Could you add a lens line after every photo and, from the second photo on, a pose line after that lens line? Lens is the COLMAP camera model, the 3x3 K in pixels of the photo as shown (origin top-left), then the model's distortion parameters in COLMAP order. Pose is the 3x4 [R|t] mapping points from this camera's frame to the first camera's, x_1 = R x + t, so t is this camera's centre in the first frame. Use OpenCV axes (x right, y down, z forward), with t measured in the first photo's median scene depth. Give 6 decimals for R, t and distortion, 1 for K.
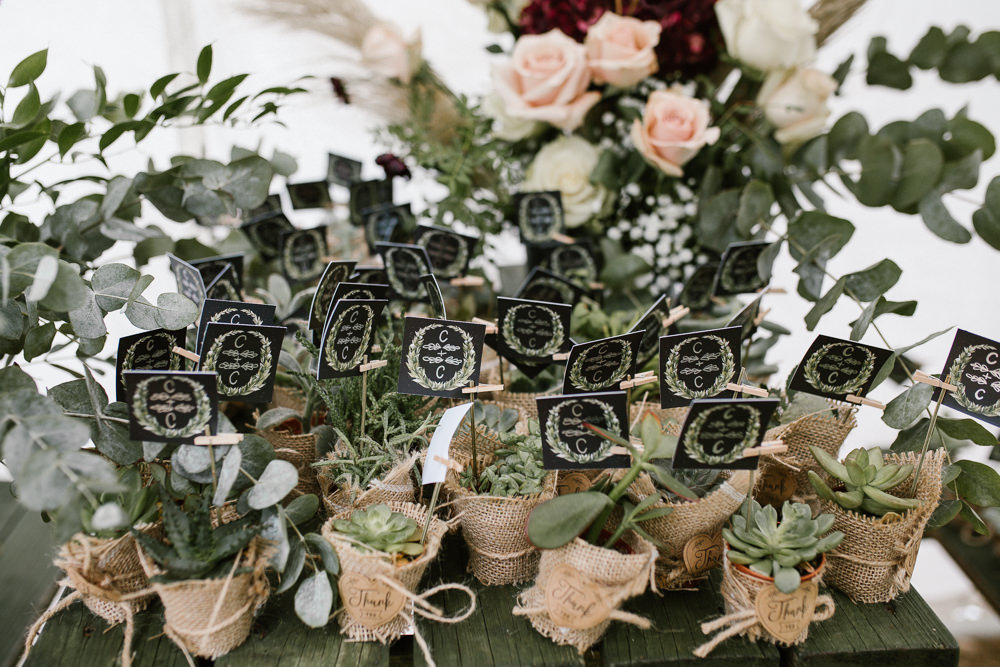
lens RADIAL K [[971.8, 0, 500.0], [0, 971.8, 333.5], [0, 0, 1]] dist [-0.068350, 0.104521]
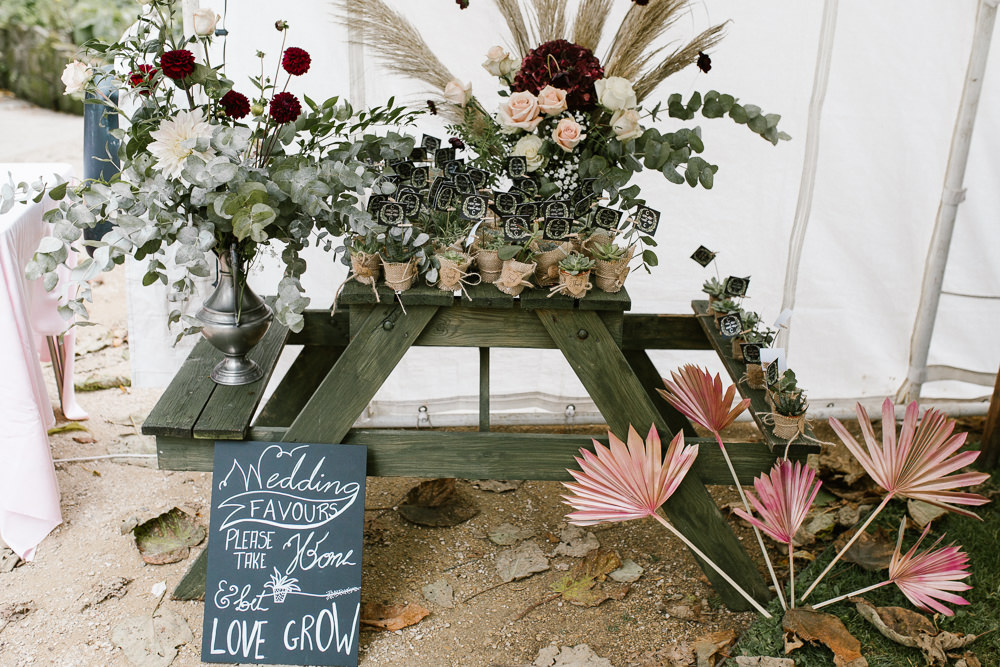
lens RADIAL K [[971.8, 0, 500.0], [0, 971.8, 333.5], [0, 0, 1]] dist [-0.068350, 0.104521]
pose [[0.998411, 0.049511, -0.026917, 0.086981], [-0.048894, 0.998537, 0.023100, 0.245426], [0.028021, -0.021747, 0.999371, -1.457404]]
